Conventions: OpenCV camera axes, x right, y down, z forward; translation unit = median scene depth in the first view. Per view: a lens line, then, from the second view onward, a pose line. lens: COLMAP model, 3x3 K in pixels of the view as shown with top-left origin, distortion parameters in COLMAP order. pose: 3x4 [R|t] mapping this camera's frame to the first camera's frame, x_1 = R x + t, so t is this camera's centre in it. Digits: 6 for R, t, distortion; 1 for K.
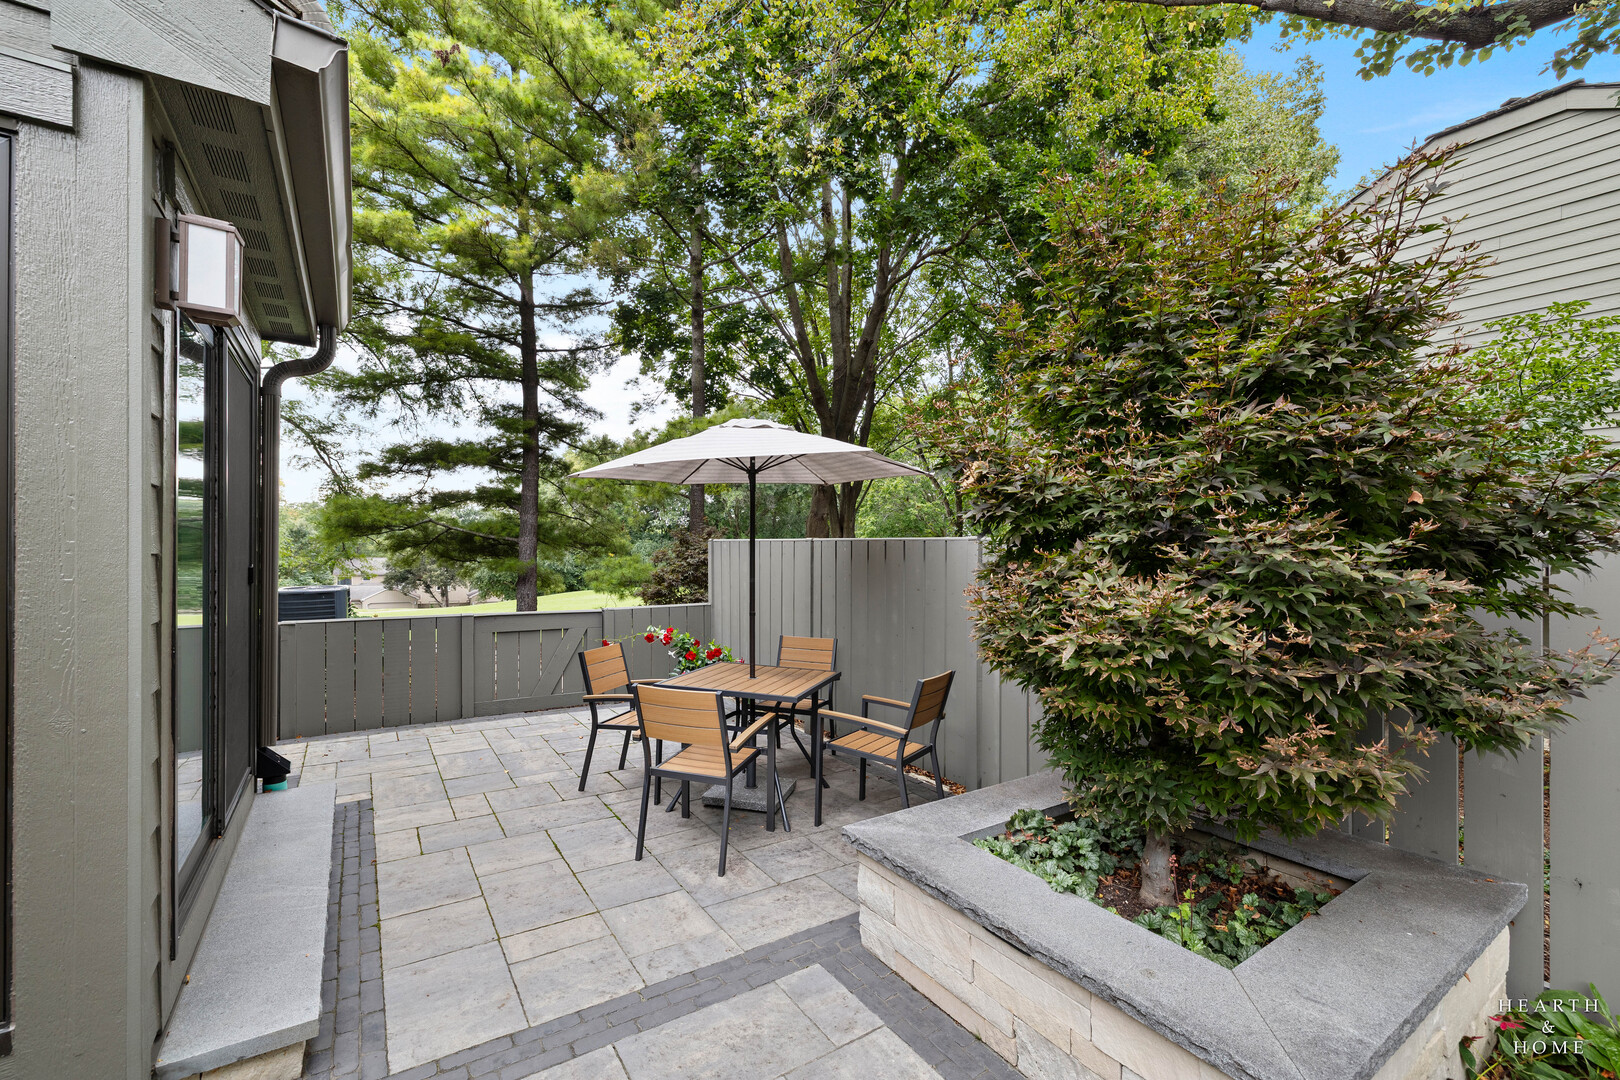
lens RADIAL K [[683.6, 0, 816.2], [0, 683.6, 540.7], [0, 0, 1]] dist [-0.003855, -0.000094]
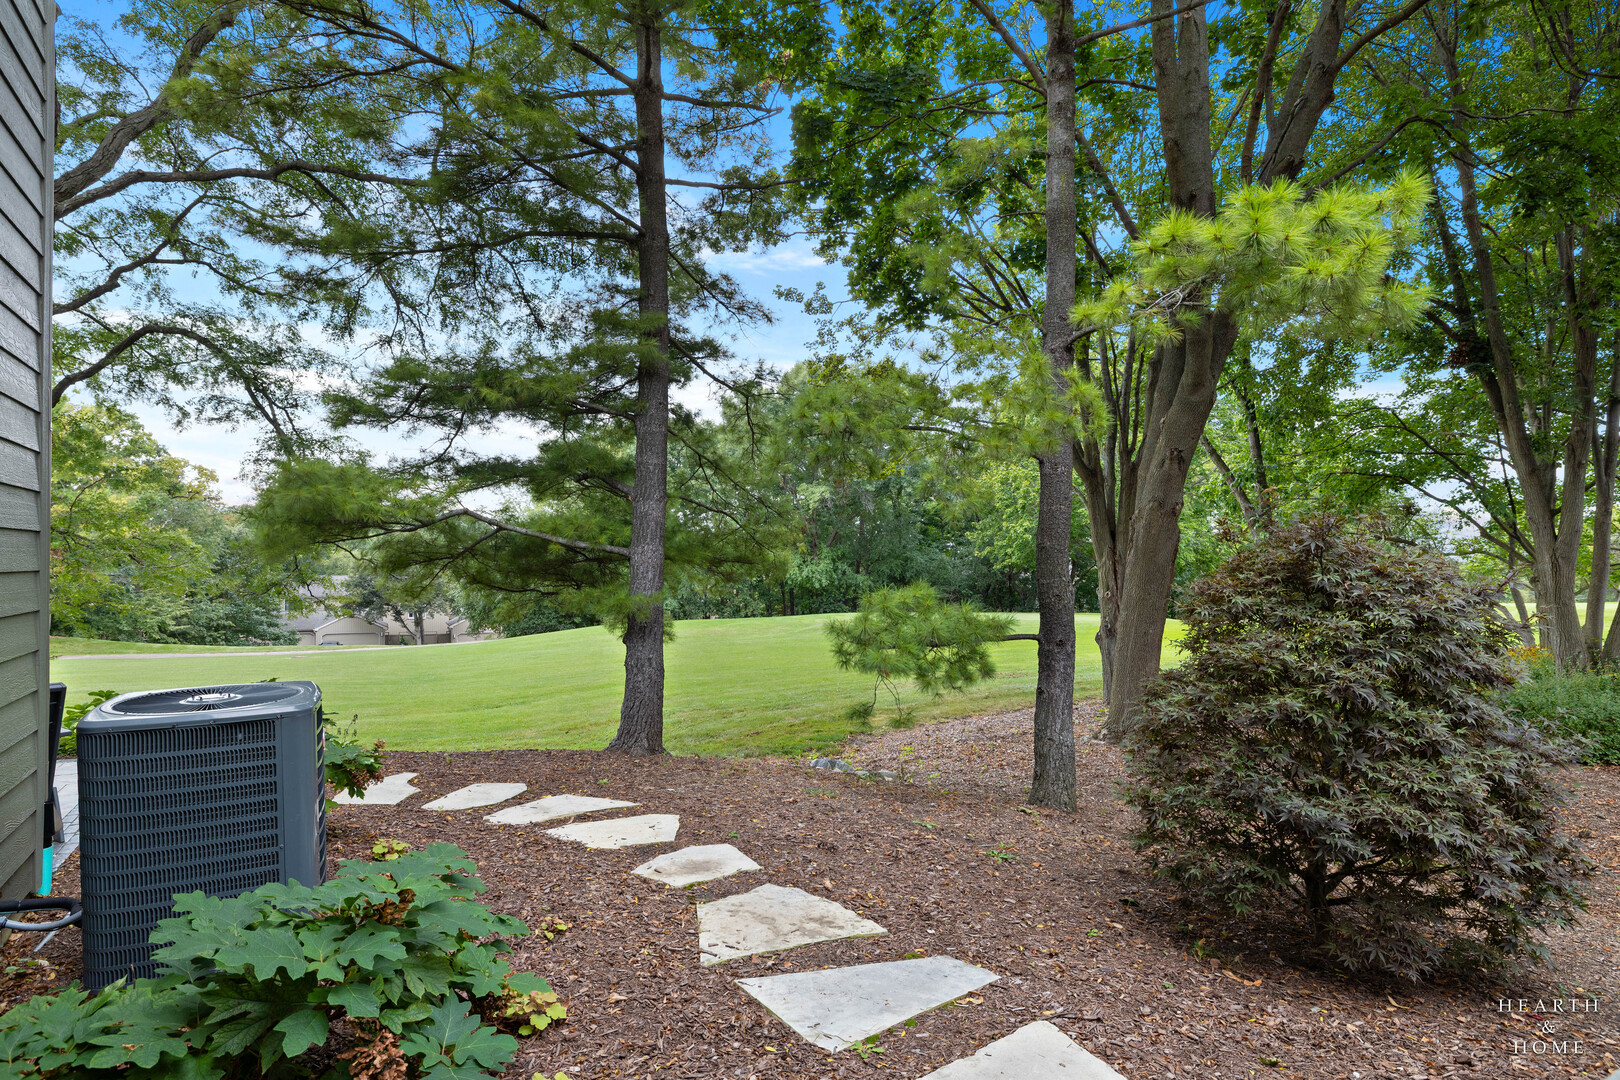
lens RADIAL K [[855.0, 0, 804.5], [0, 855.0, 553.0], [0, 0, 1]] dist [0.007840, 0.000370]
pose [[0.997665, 0.002868, -0.068236, -0.228312], [-0.003070, 0.999991, -0.002864, 0.001249], [0.068227, 0.003066, 0.997665, 0.326578]]
